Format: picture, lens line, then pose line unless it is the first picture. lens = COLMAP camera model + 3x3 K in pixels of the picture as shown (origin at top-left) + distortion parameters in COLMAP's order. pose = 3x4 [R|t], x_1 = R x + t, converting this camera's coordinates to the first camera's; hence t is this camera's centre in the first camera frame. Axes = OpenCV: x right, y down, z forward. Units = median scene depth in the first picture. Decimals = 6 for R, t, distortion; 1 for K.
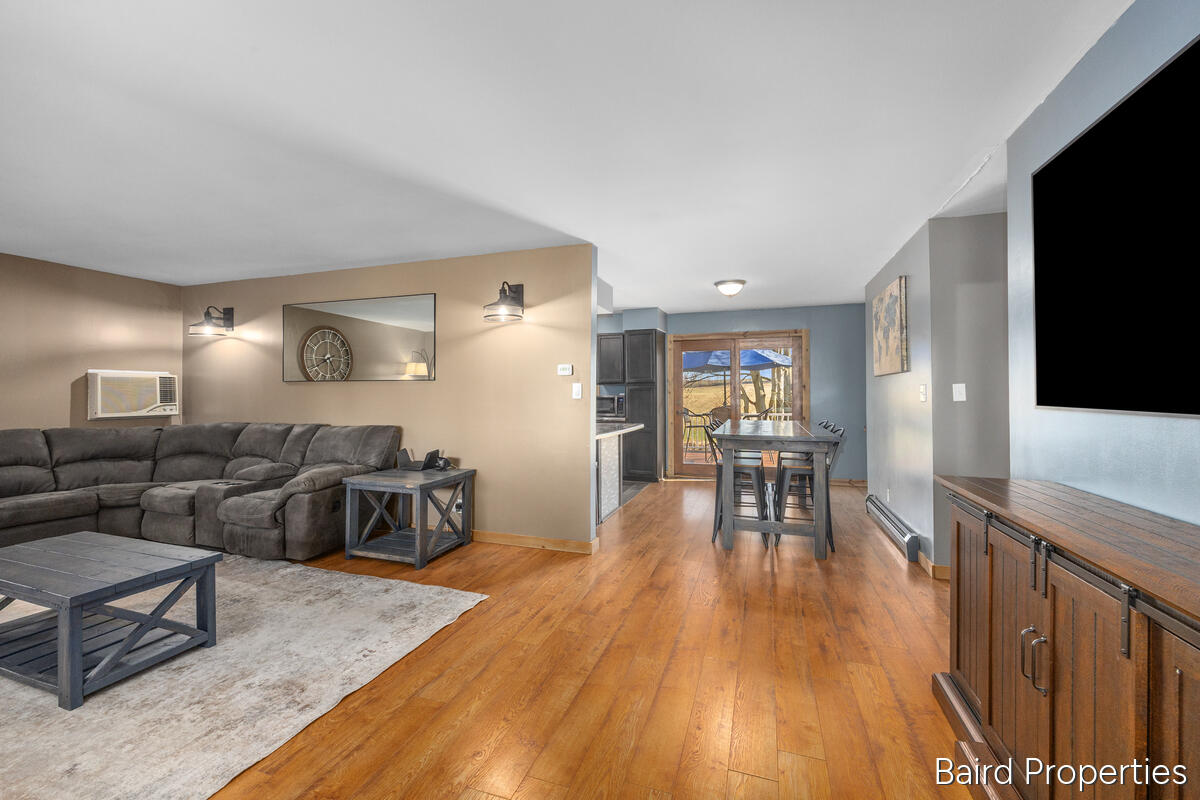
lens RADIAL K [[473.6, 0, 602.0], [0, 473.6, 396.3], [0, 0, 1]] dist [-0.009302, -0.000482]
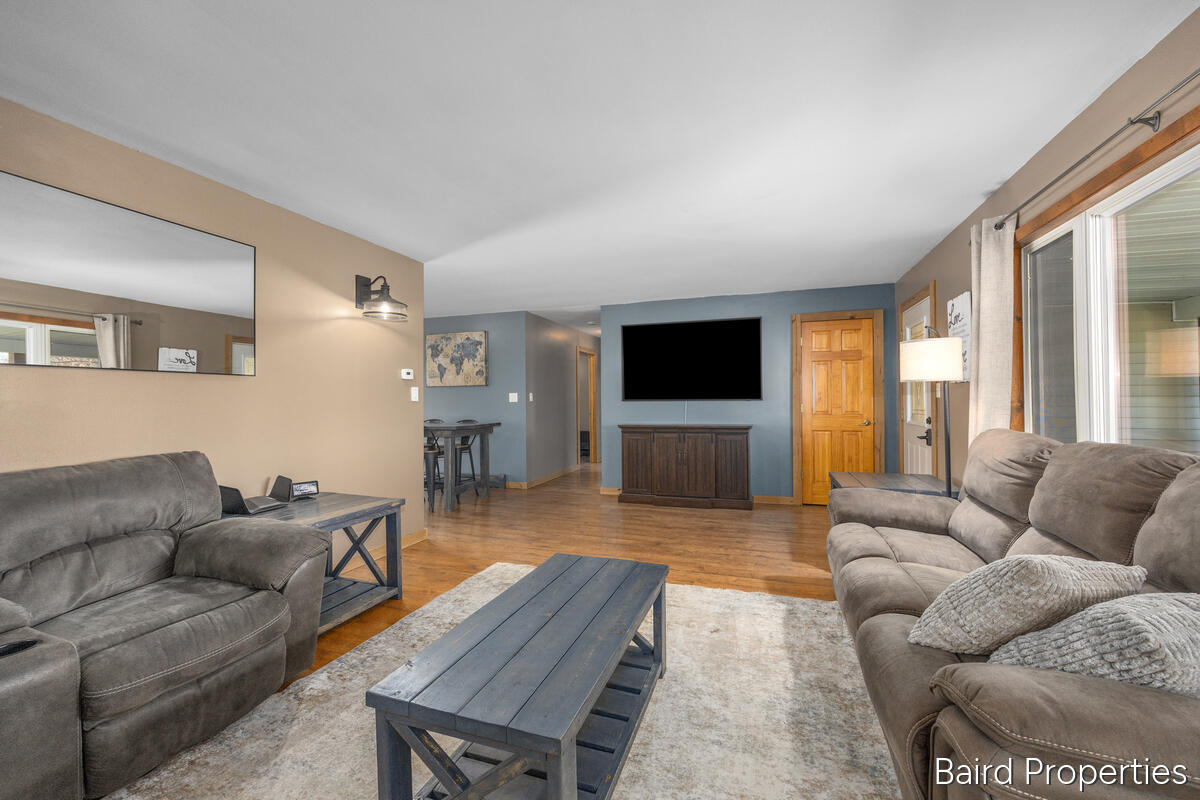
lens RADIAL K [[473.6, 0, 599.9], [0, 473.6, 396.0], [0, 0, 1]] dist [-0.009302, -0.000482]
pose [[0.019352, 0.006247, 0.999793, -1.184156], [0.014416, 0.999875, -0.006527, 0.006689], [-0.999709, 0.014539, 0.019260, 0.580117]]
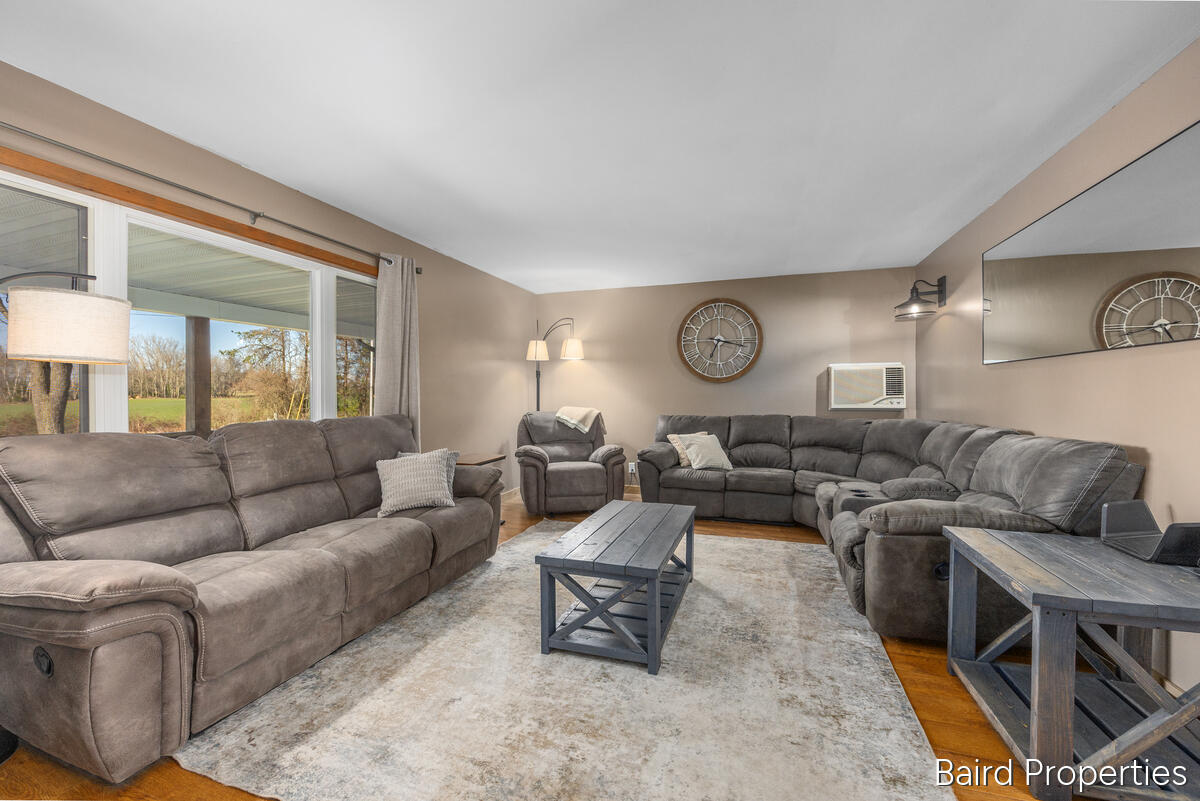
lens RADIAL K [[473.6, 0, 604.9], [0, 473.6, 394.8], [0, 0, 1]] dist [-0.009302, -0.000482]
pose [[0.006332, 0.003895, -0.999972, 0.014498], [-0.003277, 0.999987, 0.003874, 0.015066], [0.999975, 0.003252, 0.006345, 0.588466]]
